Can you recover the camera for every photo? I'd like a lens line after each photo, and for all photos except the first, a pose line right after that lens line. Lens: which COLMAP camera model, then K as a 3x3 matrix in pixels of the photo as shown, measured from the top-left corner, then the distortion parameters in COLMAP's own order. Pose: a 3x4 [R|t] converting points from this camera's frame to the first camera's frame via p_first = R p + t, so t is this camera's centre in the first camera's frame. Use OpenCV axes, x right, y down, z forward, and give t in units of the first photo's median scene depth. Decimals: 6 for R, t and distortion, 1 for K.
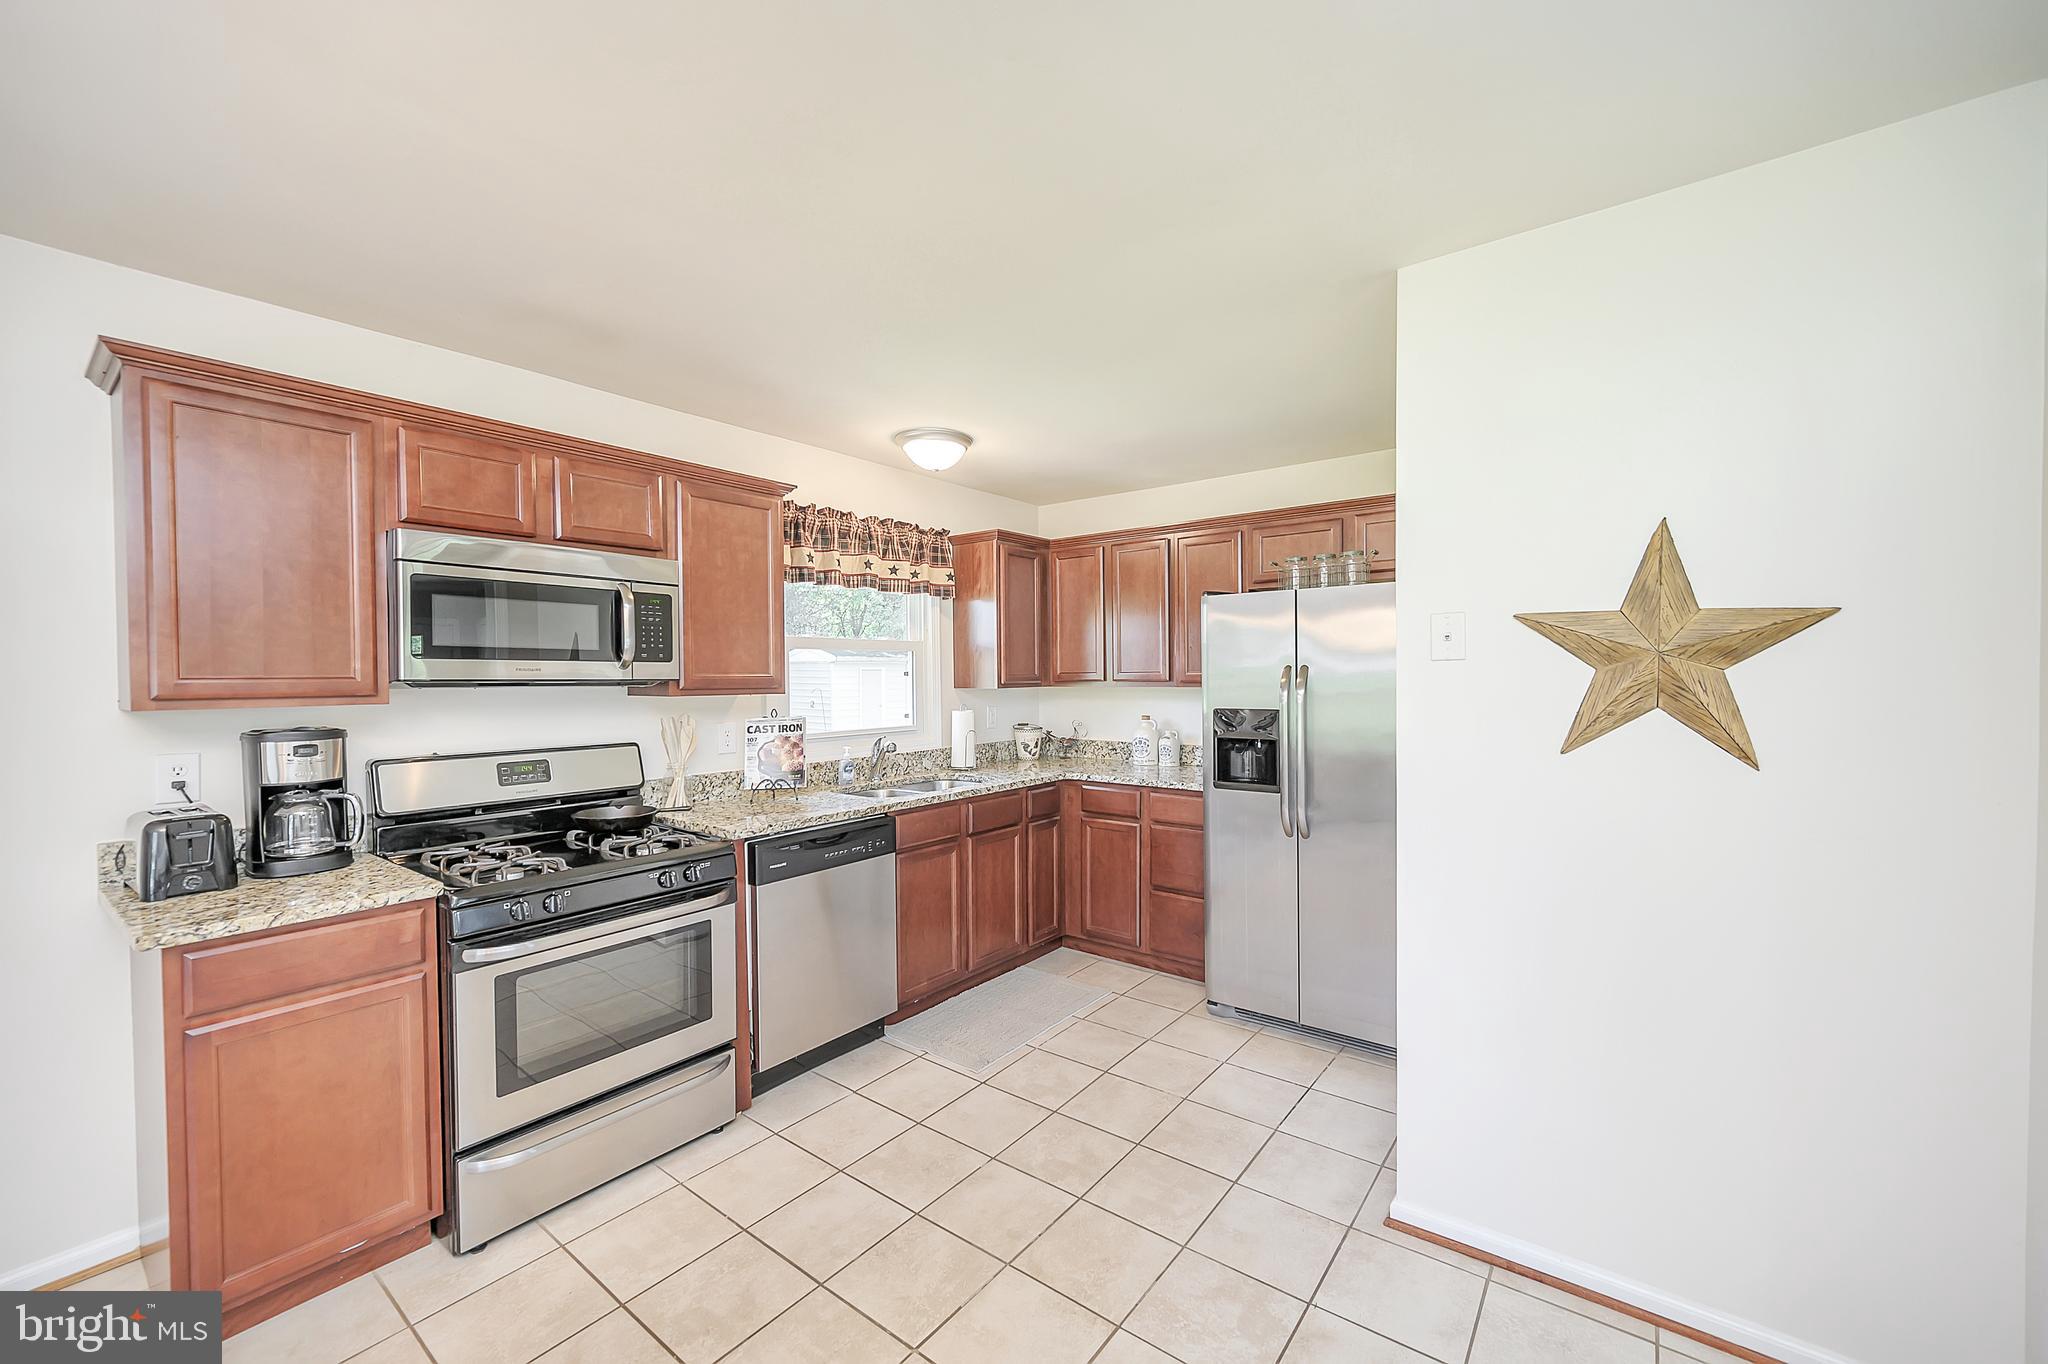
lens RADIAL K [[803.6, 0, 1034.1], [0, 803.6, 690.9], [0, 0, 1]] dist [-0.000752, -0.000244]
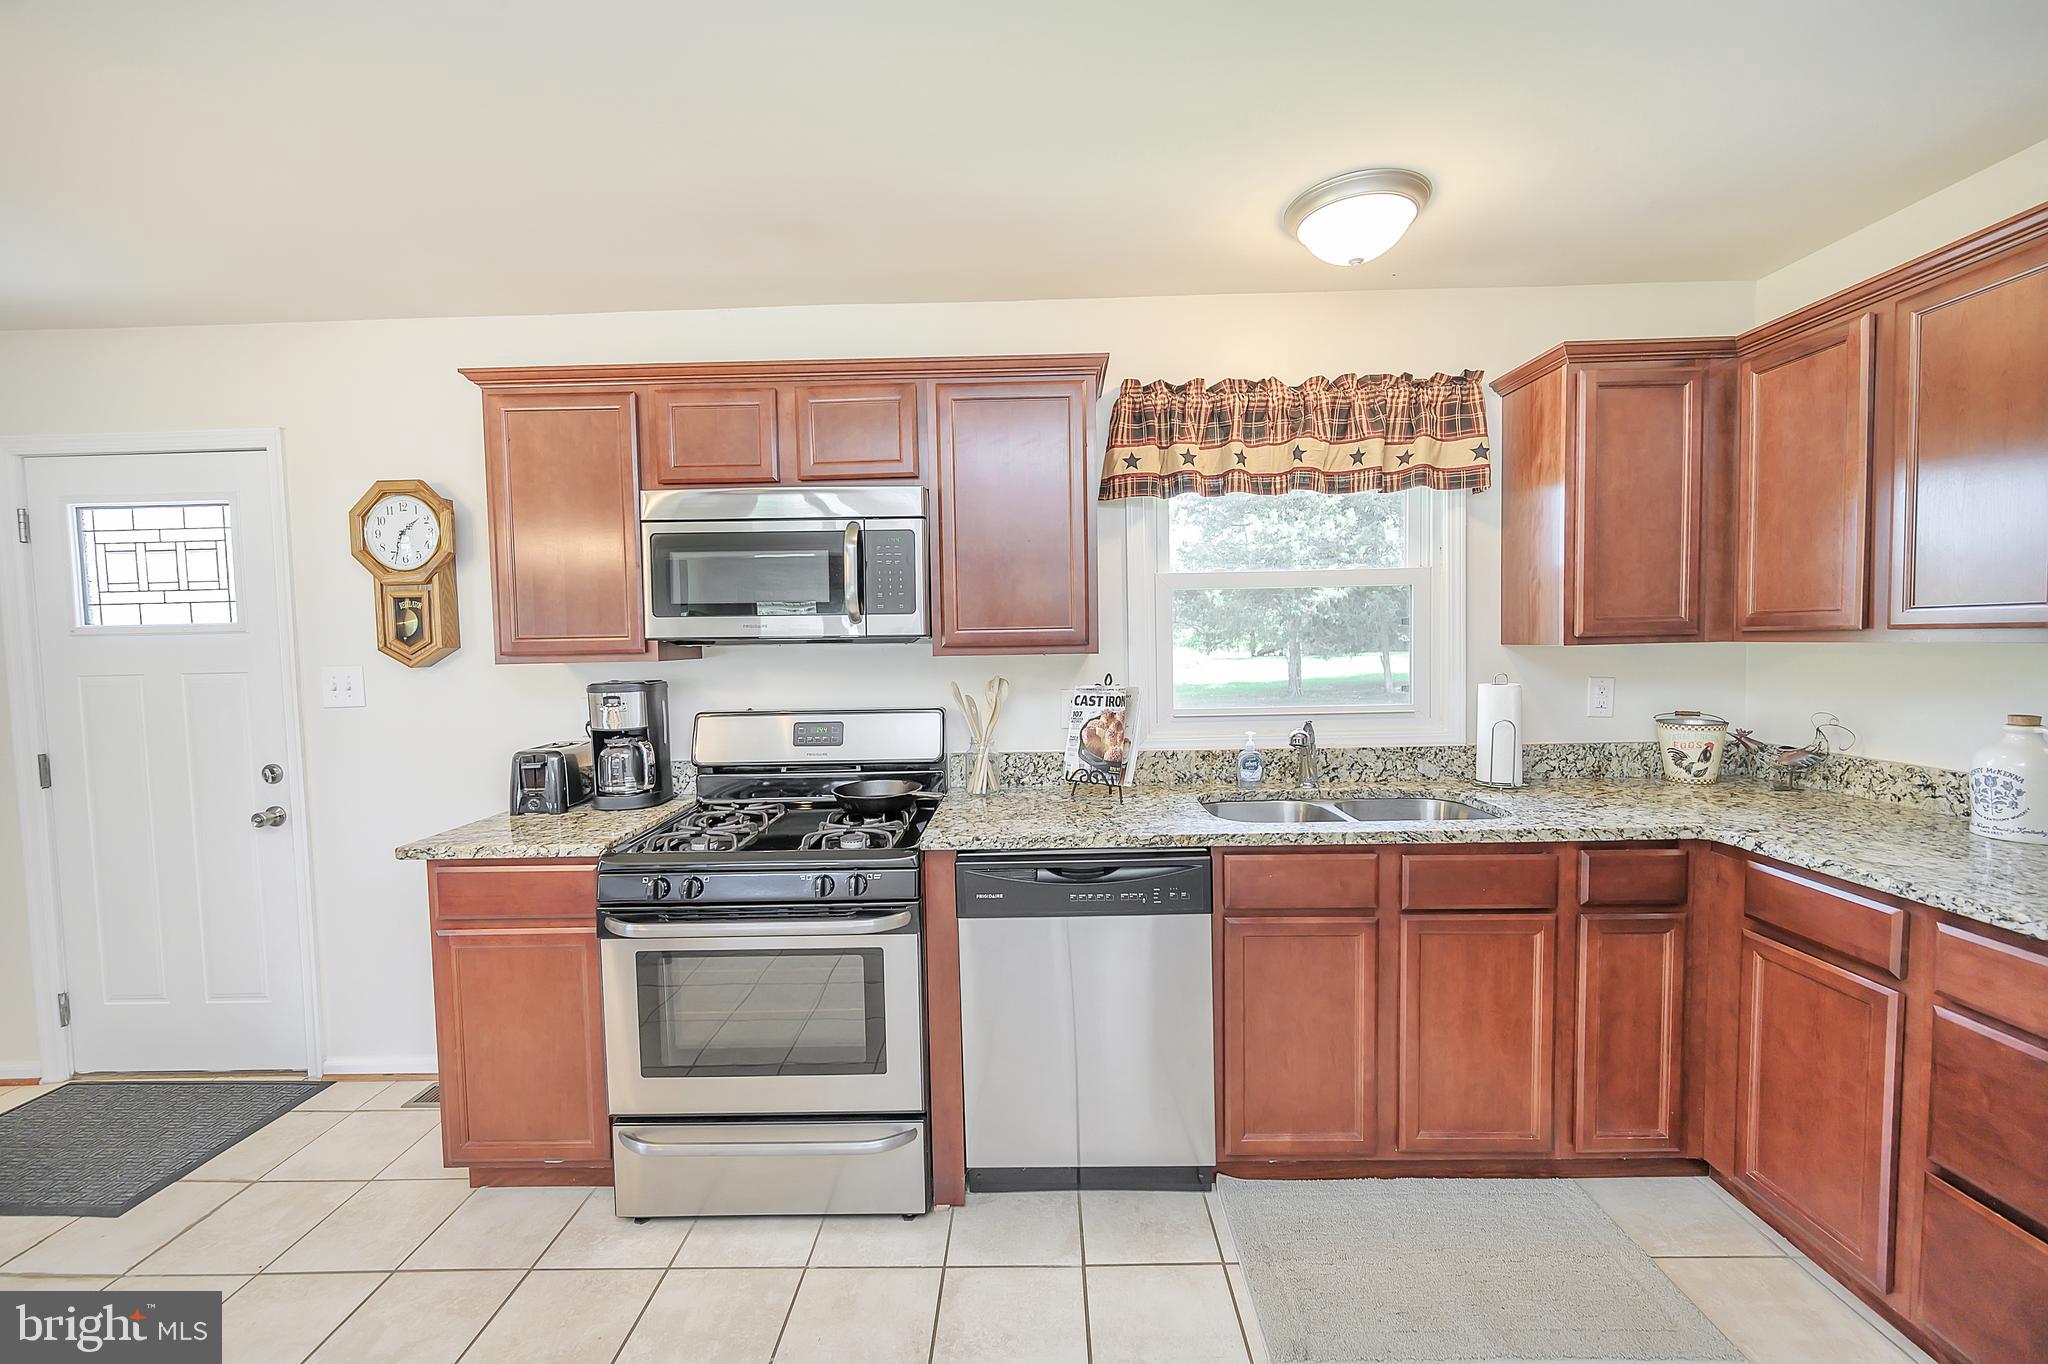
lens RADIAL K [[804.7, 0, 1025.8], [0, 804.7, 678.6], [0, 0, 1]] dist [0.000876, -0.000537]
pose [[0.597432, 0.036529, -0.801087, 0.216554], [-0.001324, 0.999006, 0.044567, -0.005597], [0.801918, -0.025565, 0.596886, 0.496523]]
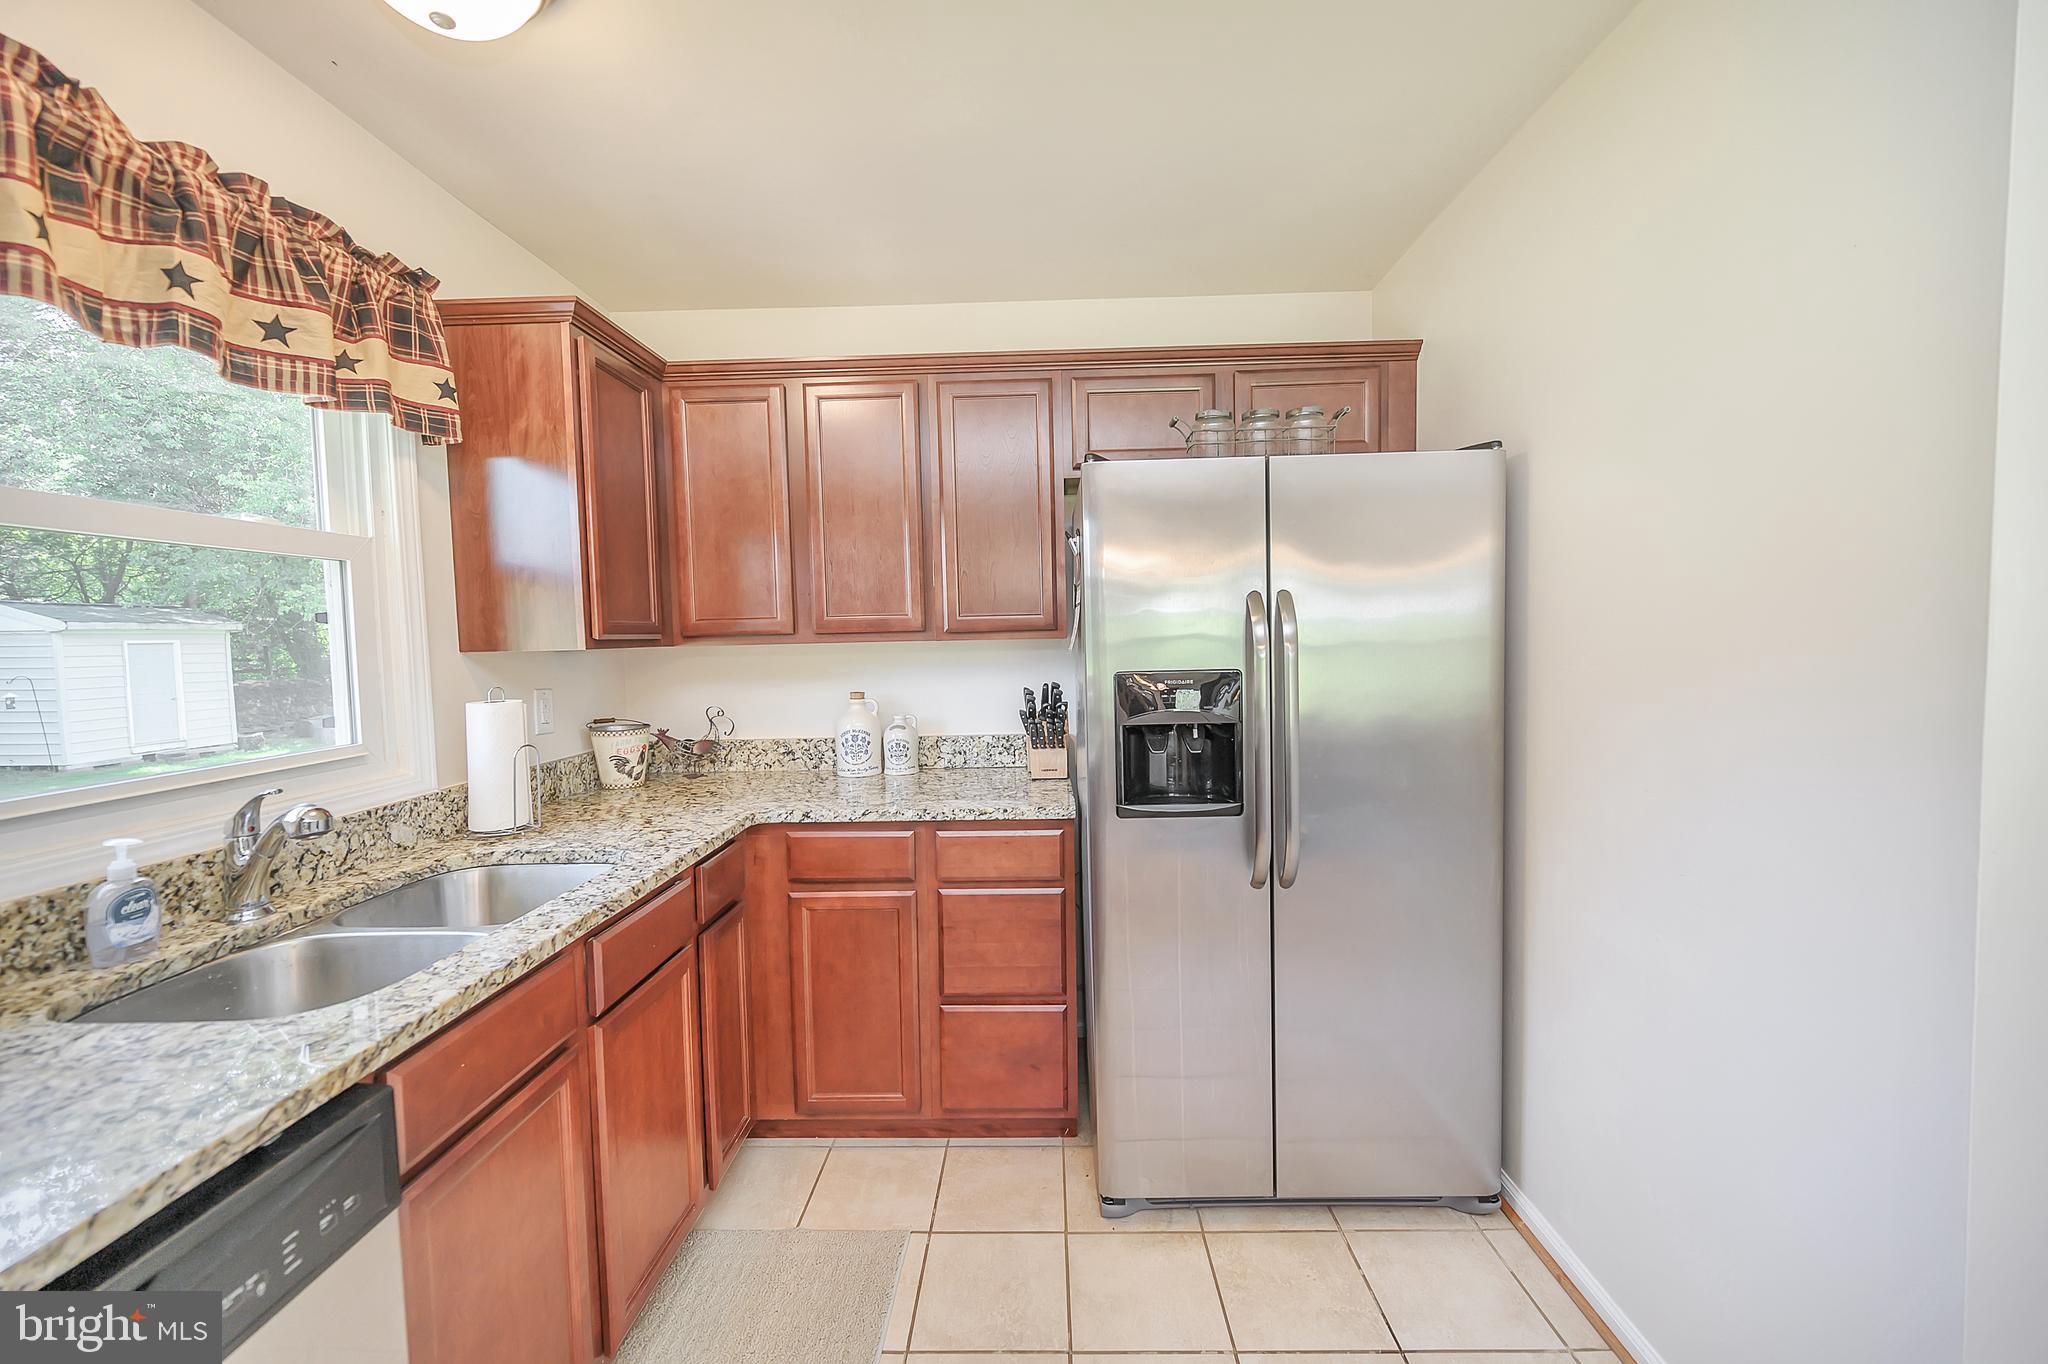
lens RADIAL K [[804.7, 0, 1025.8], [0, 804.7, 678.6], [0, 0, 1]] dist [0.000876, -0.000537]
pose [[0.807637, -0.040237, 0.588306, -0.144928], [0.027600, 0.999155, 0.030447, 0.008499], [-0.589034, -0.008353, 0.808065, 0.601813]]
